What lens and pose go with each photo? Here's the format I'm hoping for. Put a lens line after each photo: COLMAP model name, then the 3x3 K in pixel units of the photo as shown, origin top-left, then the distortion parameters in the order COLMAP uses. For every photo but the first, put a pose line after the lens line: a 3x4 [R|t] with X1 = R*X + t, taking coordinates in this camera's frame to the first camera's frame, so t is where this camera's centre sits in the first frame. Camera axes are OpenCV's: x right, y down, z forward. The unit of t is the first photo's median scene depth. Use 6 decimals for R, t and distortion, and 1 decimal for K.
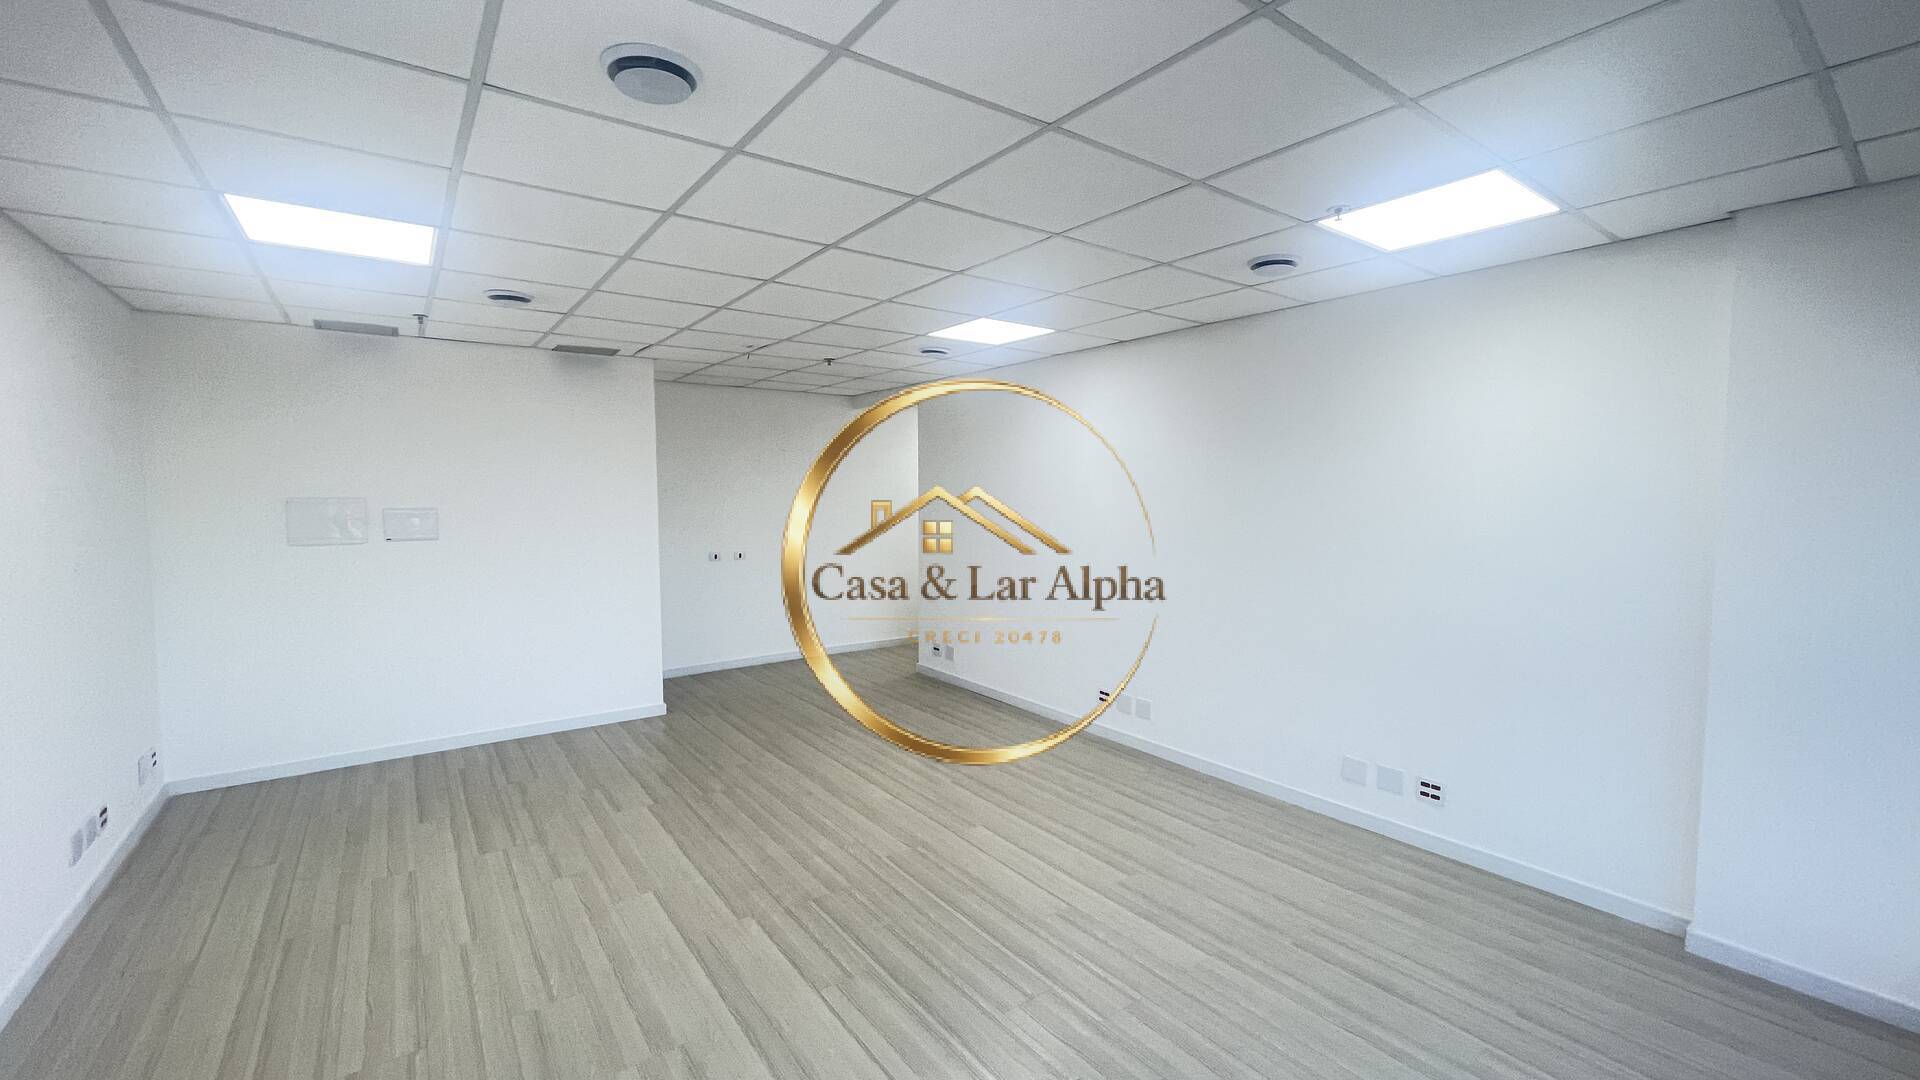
lens RADIAL K [[777.4, 0, 953.7], [0, 777.4, 536.8], [0, 0, 1]] dist [-0.000757, -0.000262]
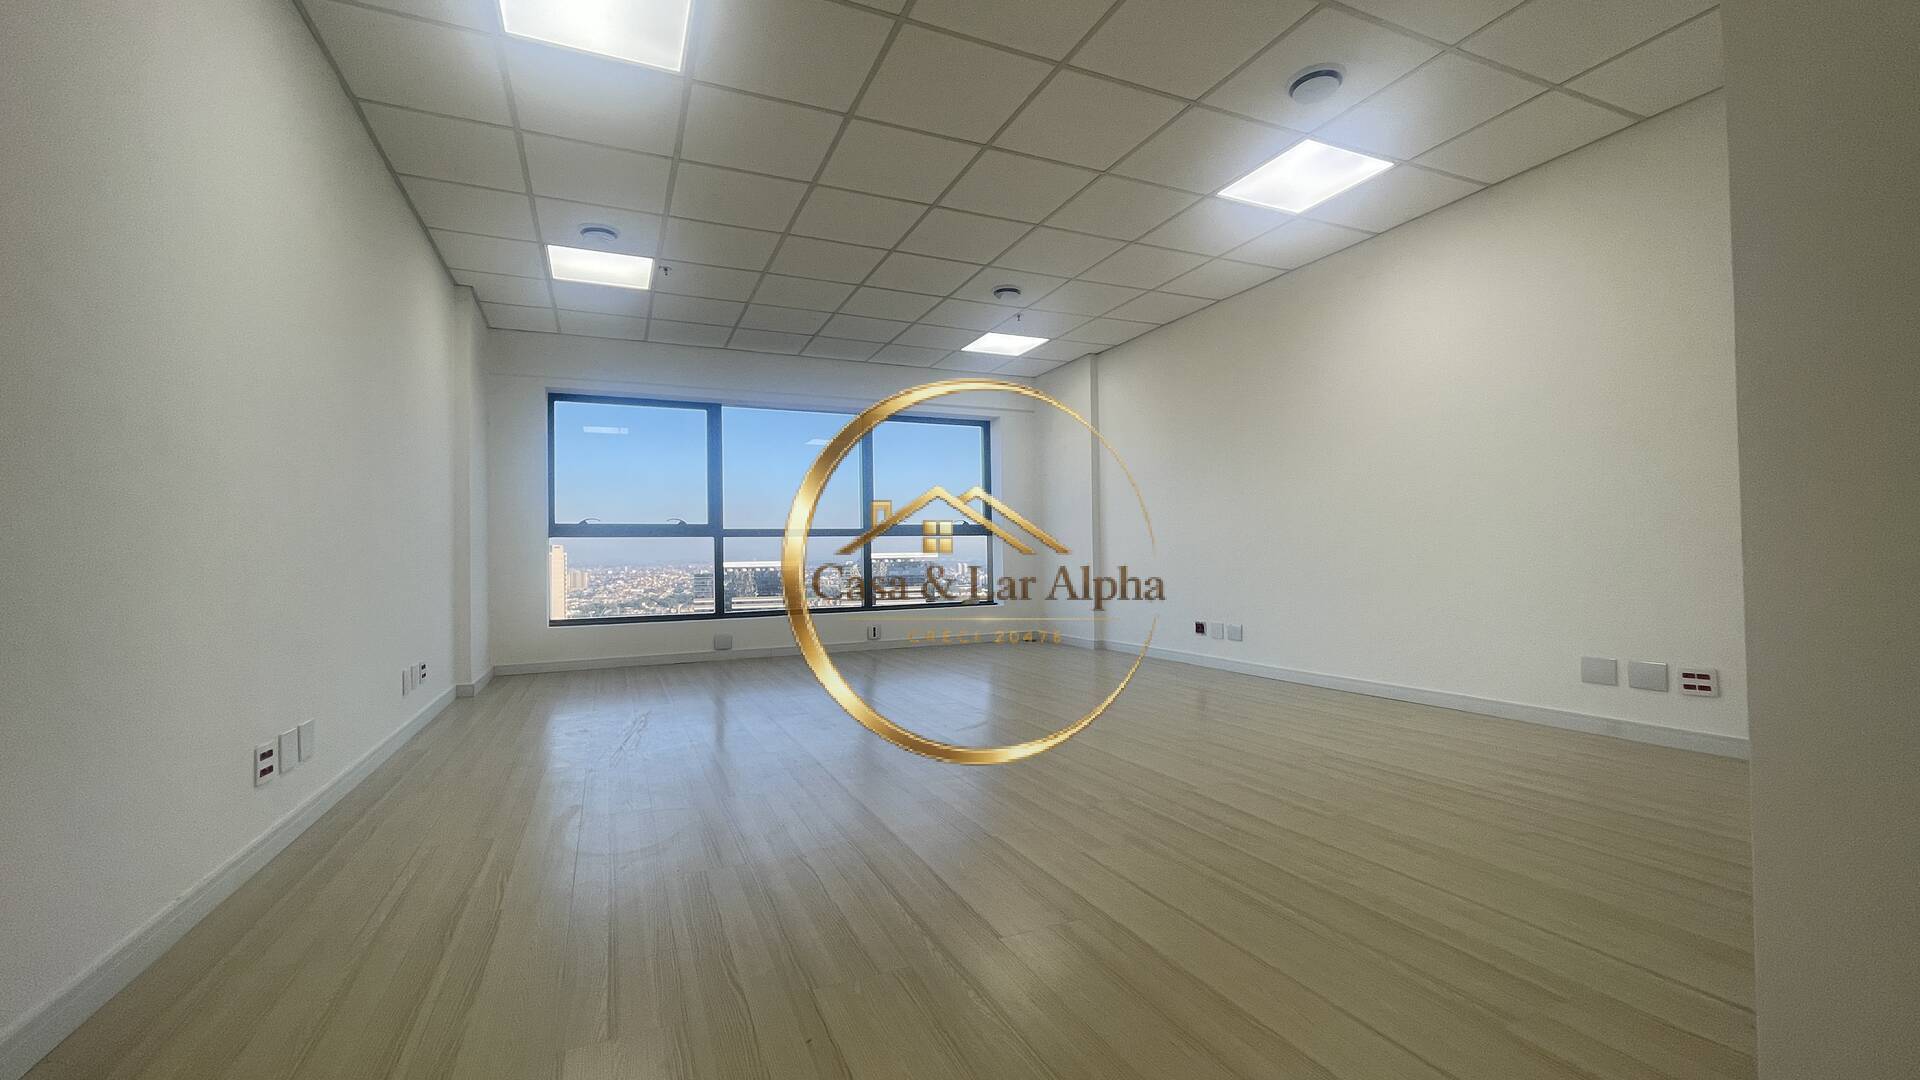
lens RADIAL K [[777.4, 0, 953.7], [0, 777.4, 536.8], [0, 0, 1]] dist [-0.000757, -0.000262]
pose [[-0.977904, 0.021560, 0.207939, -0.318541], [0.029575, 0.998932, 0.035511, 0.096226], [-0.206952, 0.040876, -0.977497, 1.626522]]
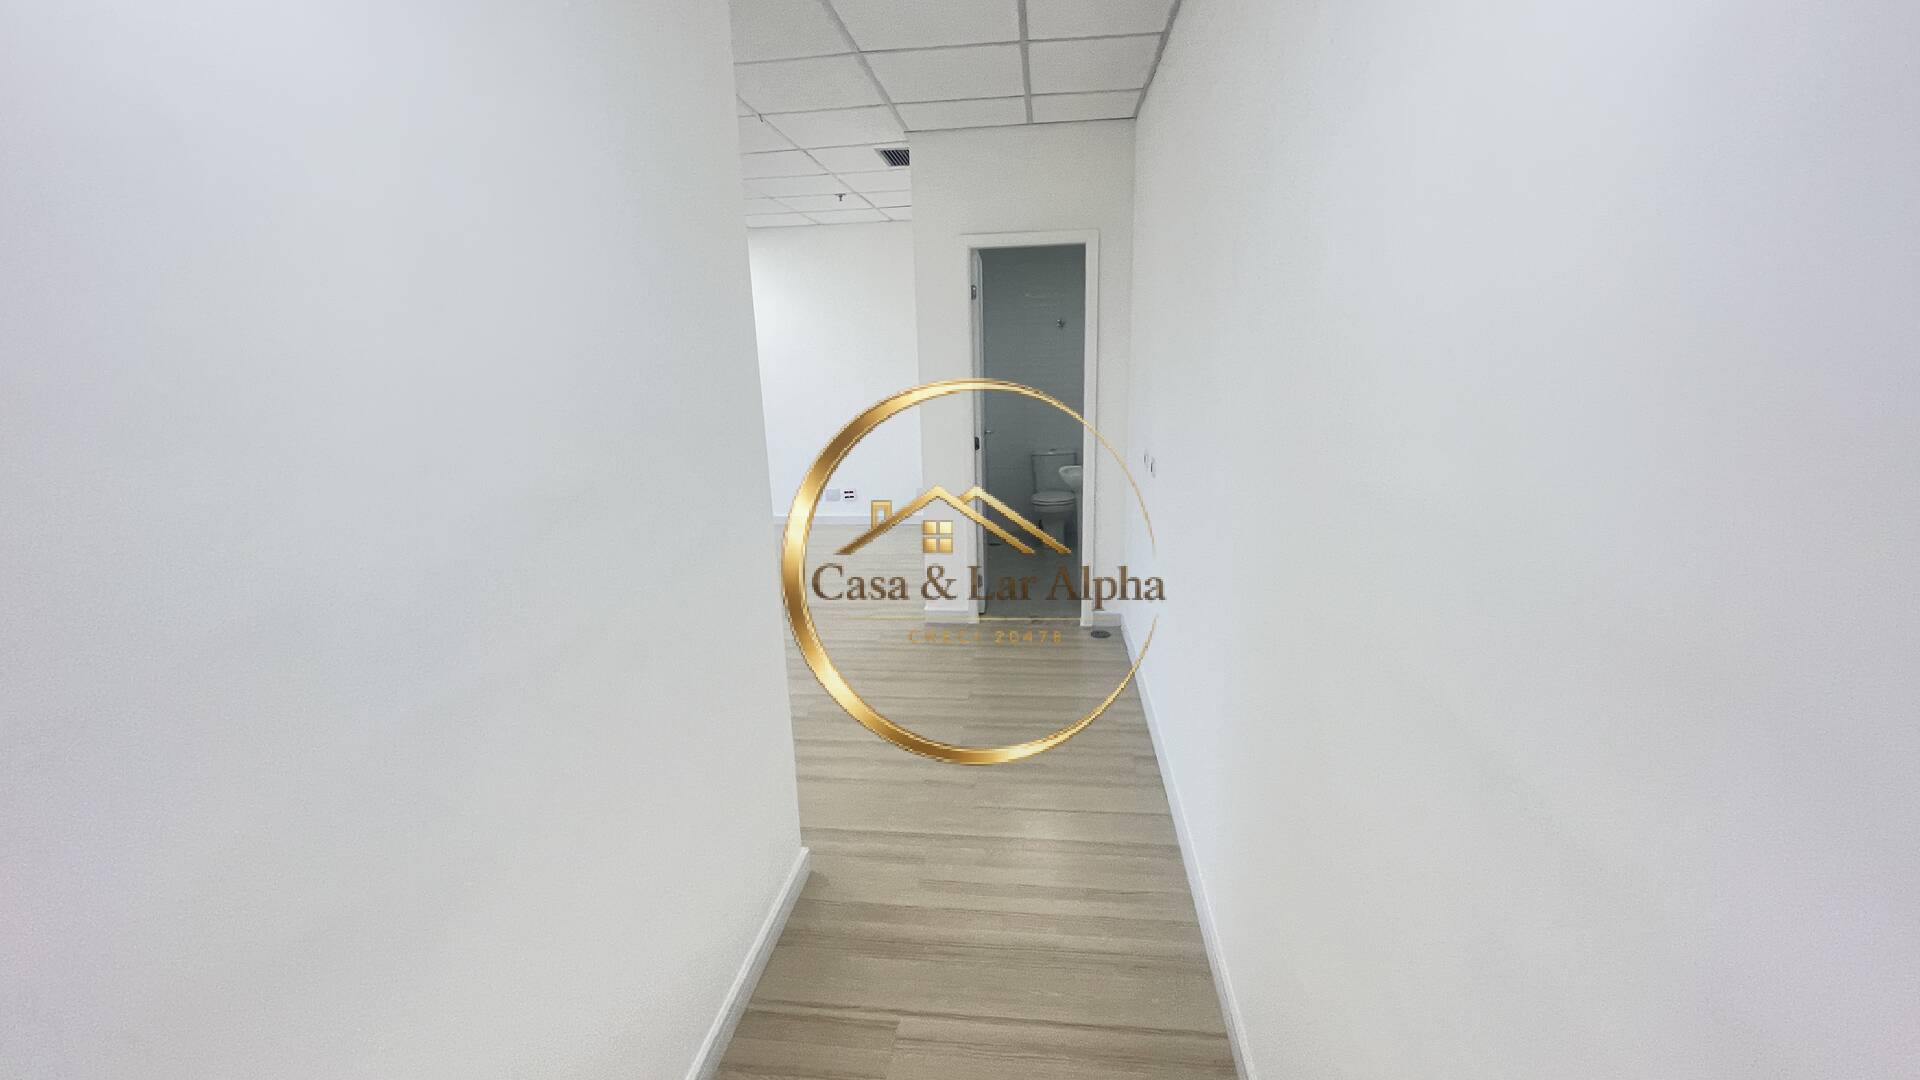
lens RADIAL K [[777.4, 0, 953.7], [0, 777.4, 536.8], [0, 0, 1]] dist [-0.000757, -0.000262]
pose [[-0.683273, 0.189346, -0.705185, 0.196602], [-0.018194, 0.961076, 0.275683, -0.098771], [0.729936, 0.201197, -0.653233, 2.050049]]
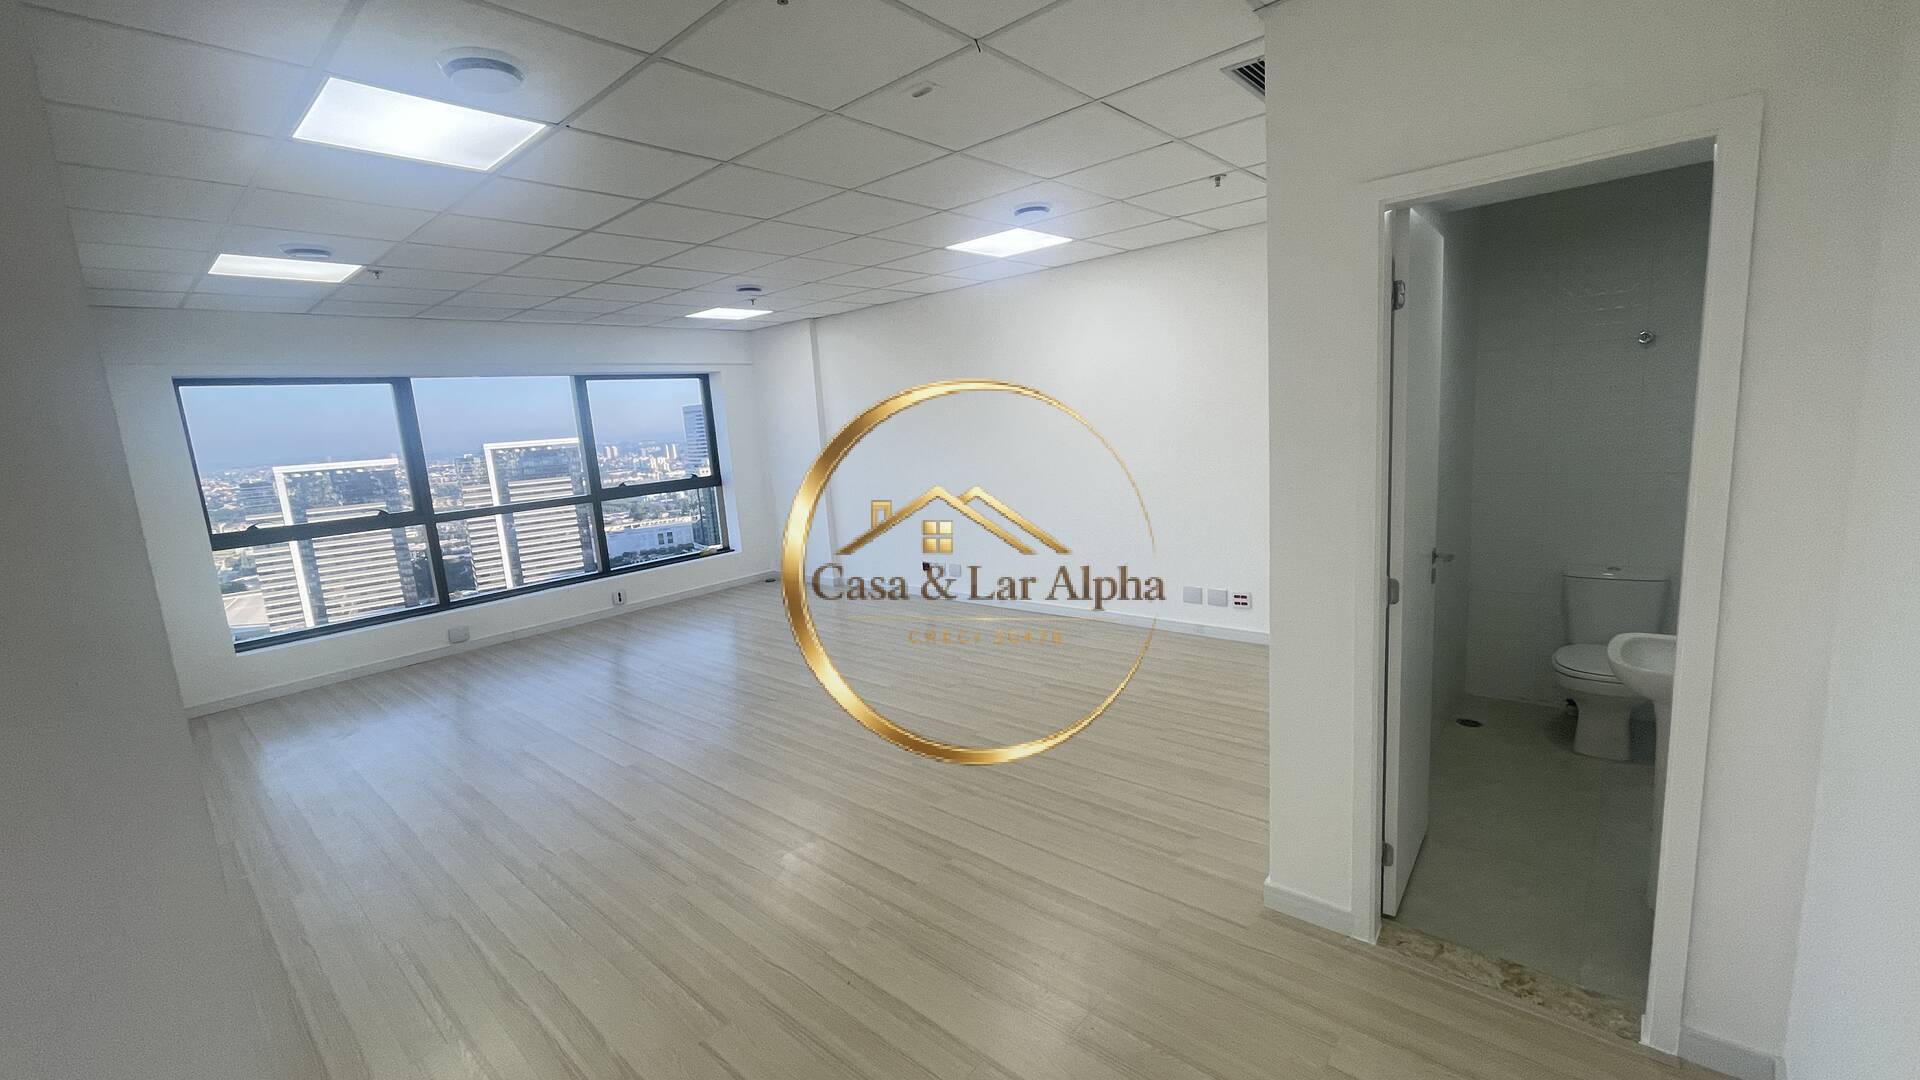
lens RADIAL K [[777.4, 0, 953.7], [0, 777.4, 536.8], [0, 0, 1]] dist [-0.000757, -0.000262]
pose [[-0.974404, 0.100298, -0.201190, -0.185525], [0.056098, 0.975127, 0.214431, -0.096860], [0.217693, 0.197656, -0.955794, 1.801375]]
